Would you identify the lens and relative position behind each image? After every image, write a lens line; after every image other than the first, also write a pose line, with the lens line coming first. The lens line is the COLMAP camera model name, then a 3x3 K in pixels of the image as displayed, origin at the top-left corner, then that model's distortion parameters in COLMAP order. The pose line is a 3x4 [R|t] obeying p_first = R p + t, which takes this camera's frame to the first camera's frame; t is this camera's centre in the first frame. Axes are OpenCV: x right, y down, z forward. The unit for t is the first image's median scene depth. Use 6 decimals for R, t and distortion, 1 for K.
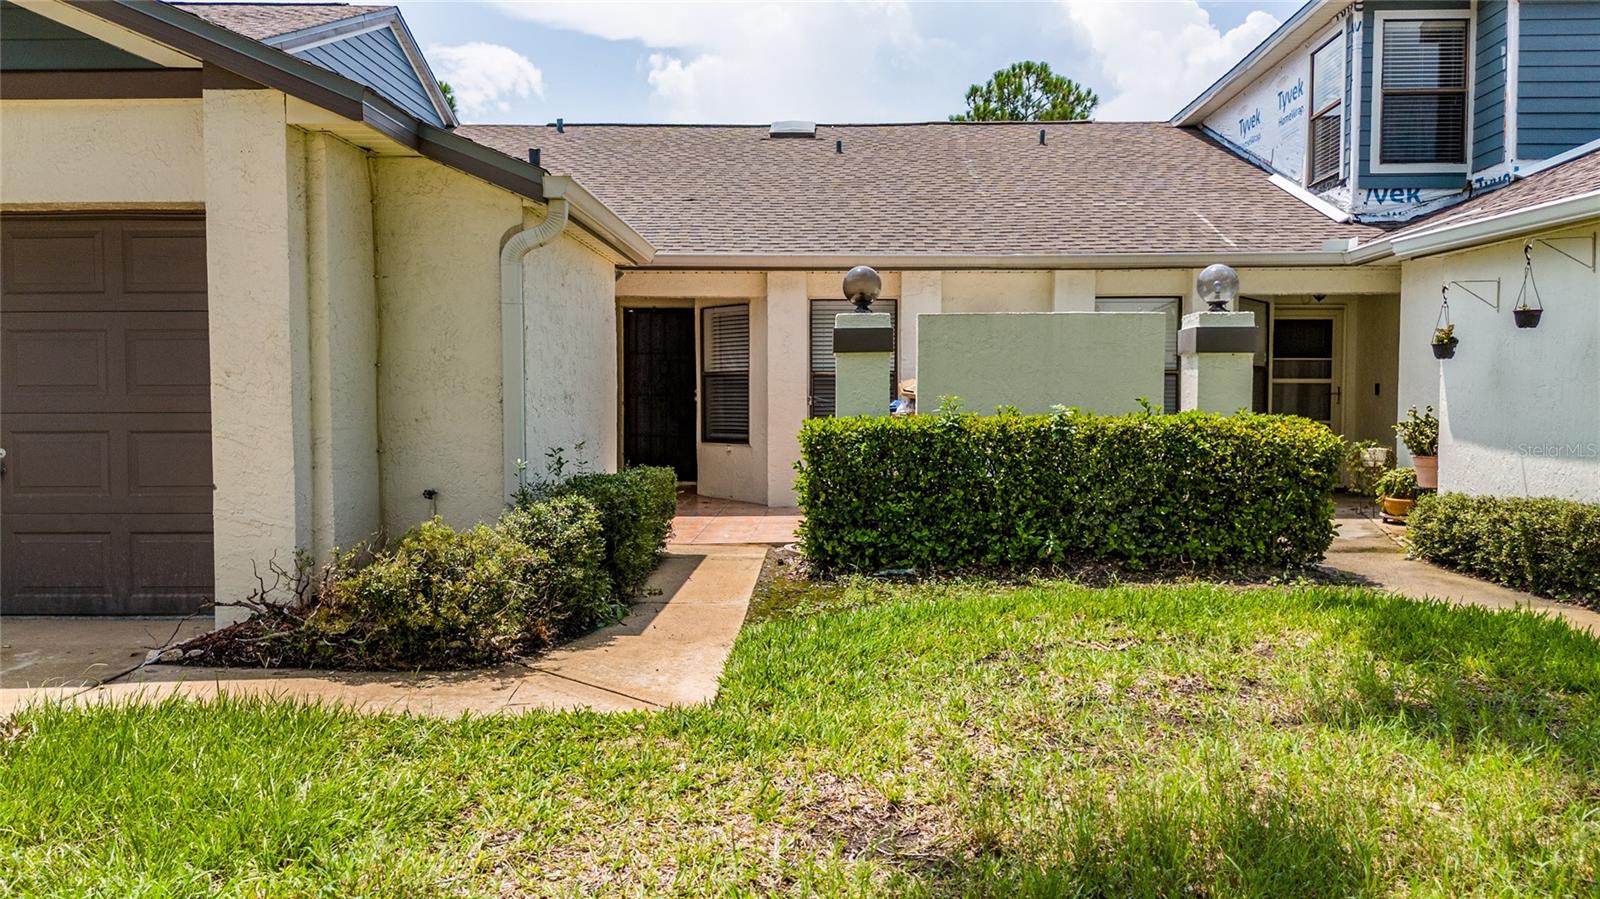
lens RADIAL K [[1200.2, 0, 800.0], [0, 1200.2, 449.5], [0, 0, 1]] dist [0.094953, -0.088361]
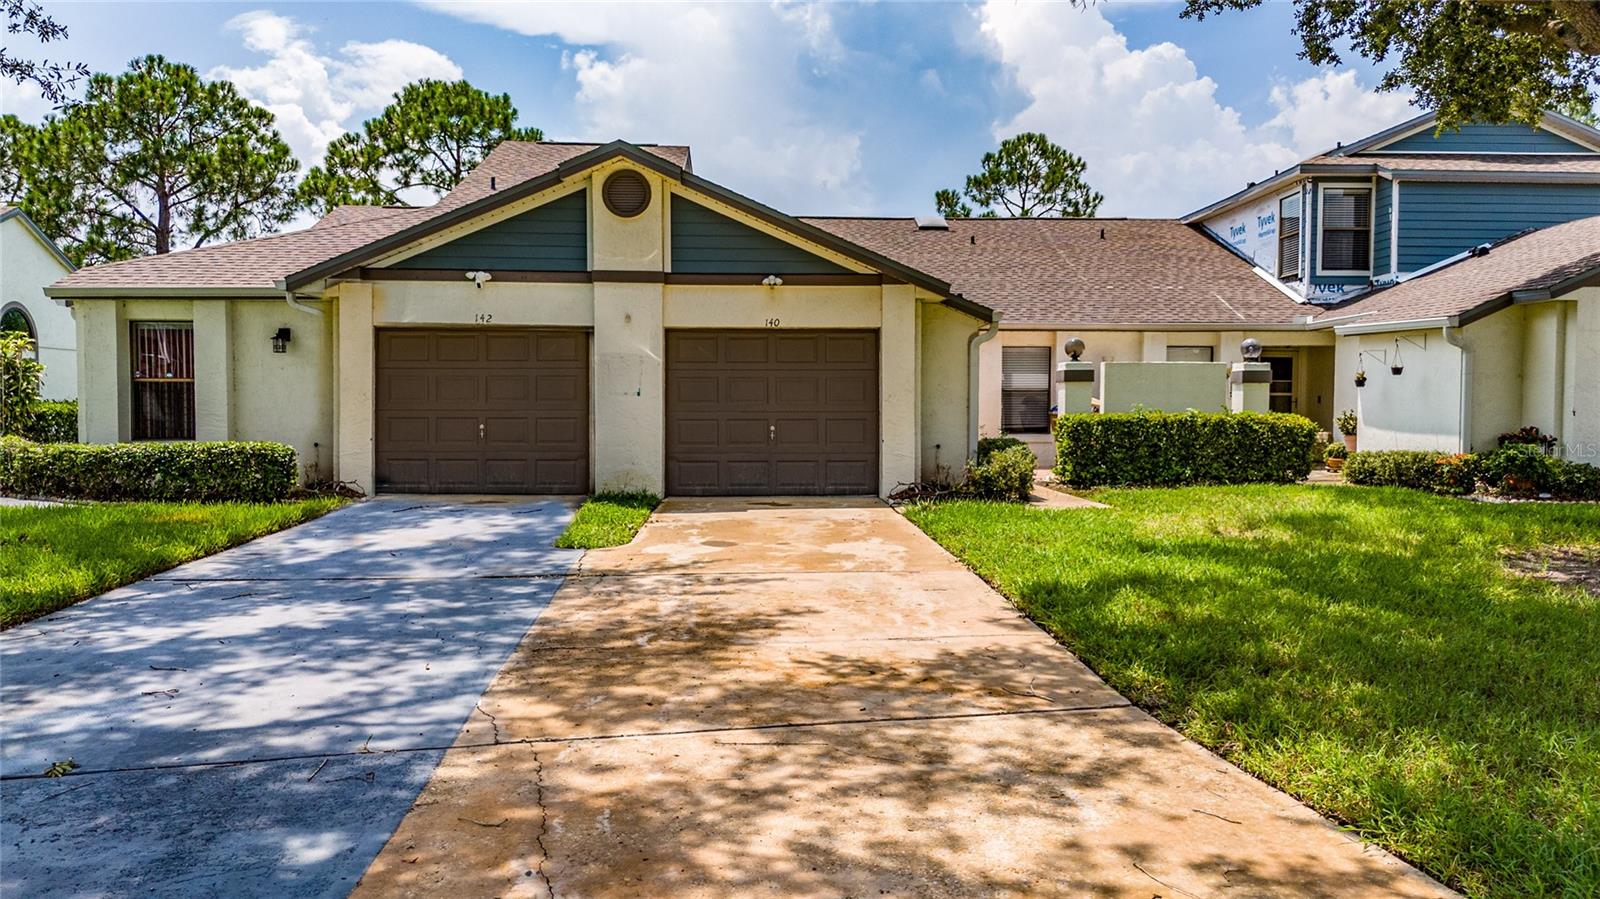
lens RADIAL K [[1170.9, 0, 802.8], [0, 1170.9, 454.8], [0, 0, 1]] dist [0.062053, -0.073492]
pose [[0.998616, -0.000325, 0.052588, -0.357573], [0.000155, 0.999995, 0.003229, 0.023719], [-0.052589, -0.003217, 0.998611, -0.651625]]
